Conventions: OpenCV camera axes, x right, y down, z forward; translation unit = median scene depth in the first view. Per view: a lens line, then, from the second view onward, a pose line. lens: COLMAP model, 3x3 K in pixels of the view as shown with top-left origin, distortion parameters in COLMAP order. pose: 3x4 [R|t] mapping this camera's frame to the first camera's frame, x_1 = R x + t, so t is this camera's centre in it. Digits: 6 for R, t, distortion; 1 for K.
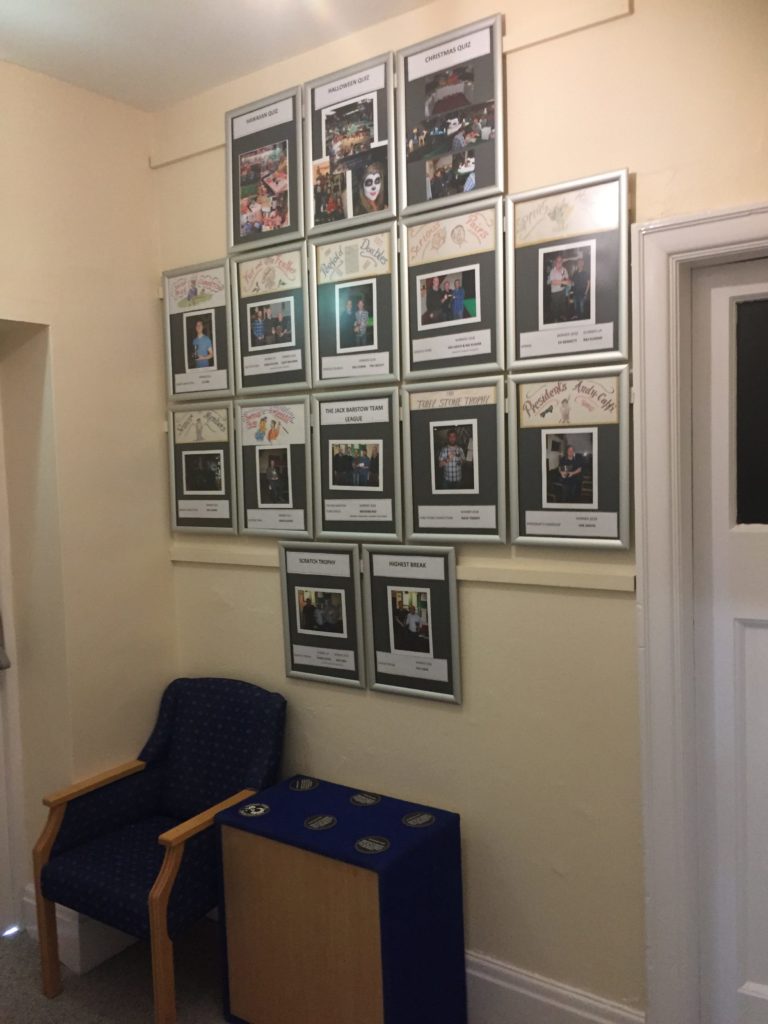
lens RADIAL K [[864.4, 0, 379.6], [0, 864.4, 515.7], [0, 0, 1]] dist [0.053721, -0.091465]
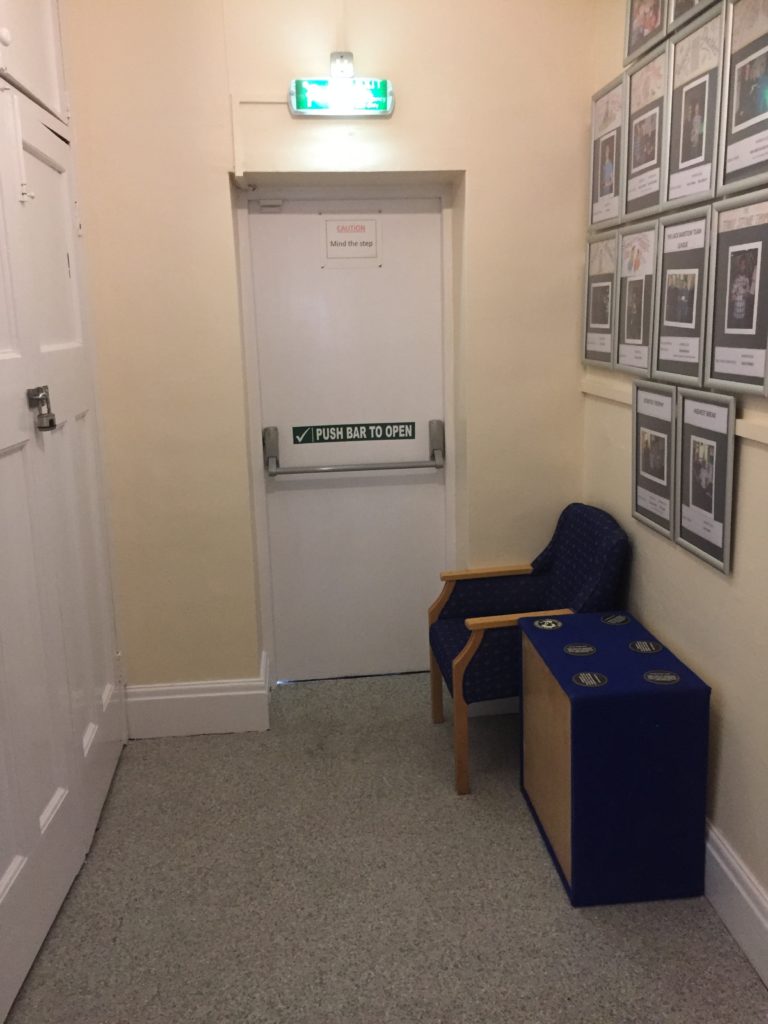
lens RADIAL K [[864.4, 0, 379.9], [0, 864.4, 520.6], [0, 0, 1]] dist [0.053721, -0.091465]
pose [[0.648579, 0.186574, -0.737926, 0.473228], [-0.034347, 0.975679, 0.216498, -0.017502], [0.760372, -0.115070, 0.639213, 0.146228]]
